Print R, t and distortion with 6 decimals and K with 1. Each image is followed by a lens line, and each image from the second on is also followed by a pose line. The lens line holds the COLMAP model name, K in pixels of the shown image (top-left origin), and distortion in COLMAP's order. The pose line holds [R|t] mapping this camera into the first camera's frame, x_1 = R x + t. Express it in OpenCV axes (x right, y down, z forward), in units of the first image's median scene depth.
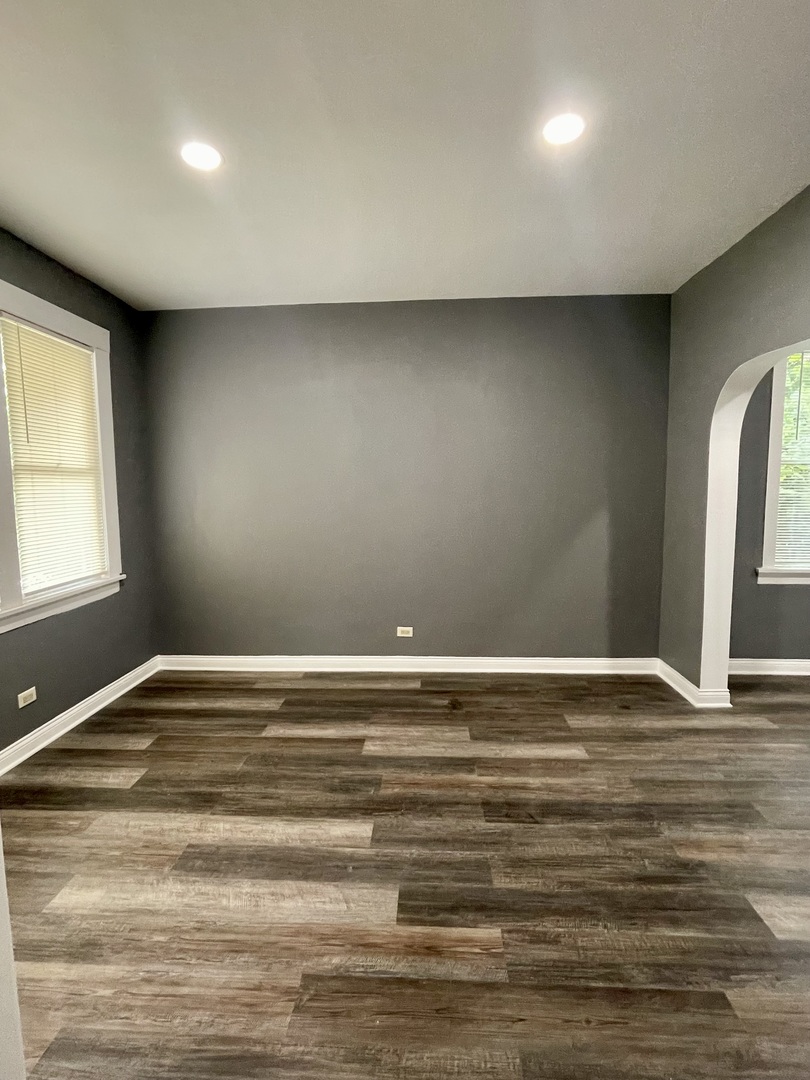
lens RADIAL K [[520.8, 0, 405.0], [0, 520.8, 540.0], [0, 0, 1]] dist [-0.000912, 0.001253]
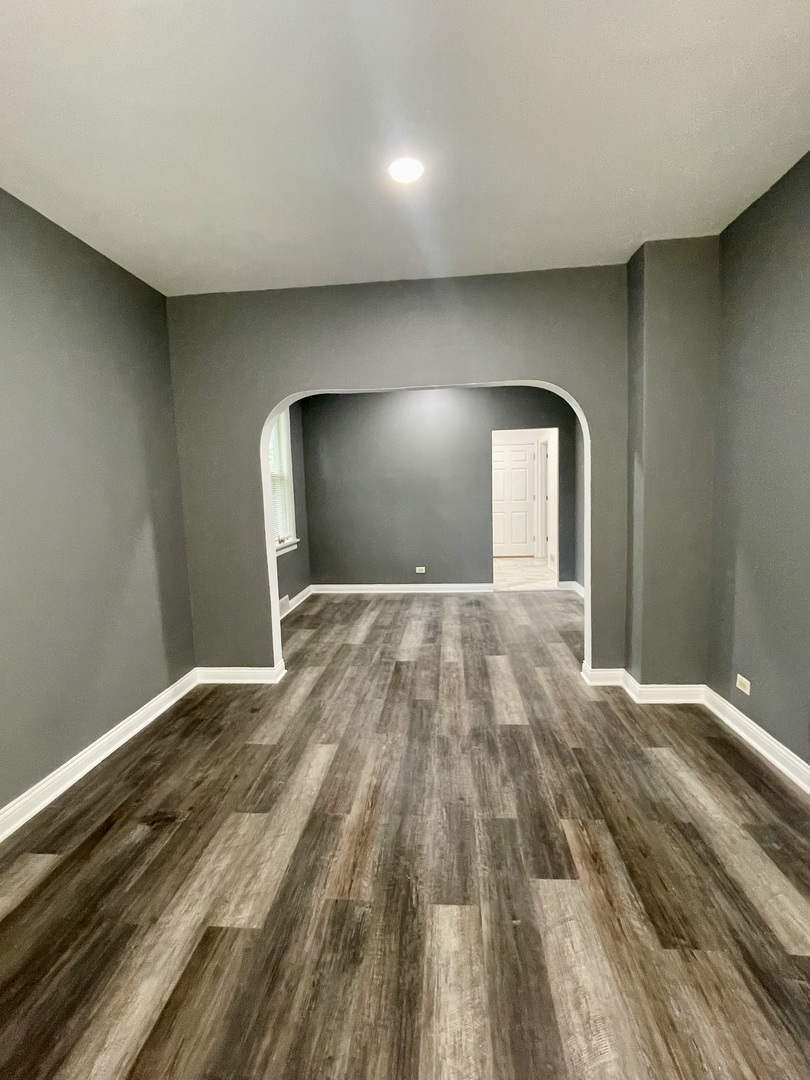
lens RADIAL K [[520.8, 0, 405.0], [0, 520.8, 540.0], [0, 0, 1]] dist [-0.000912, 0.001253]
pose [[0.028691, -0.095946, 0.994973, -0.700056], [0.133933, 0.986776, 0.091294, -0.072615], [-0.990575, 0.130640, 0.041162, 0.823799]]
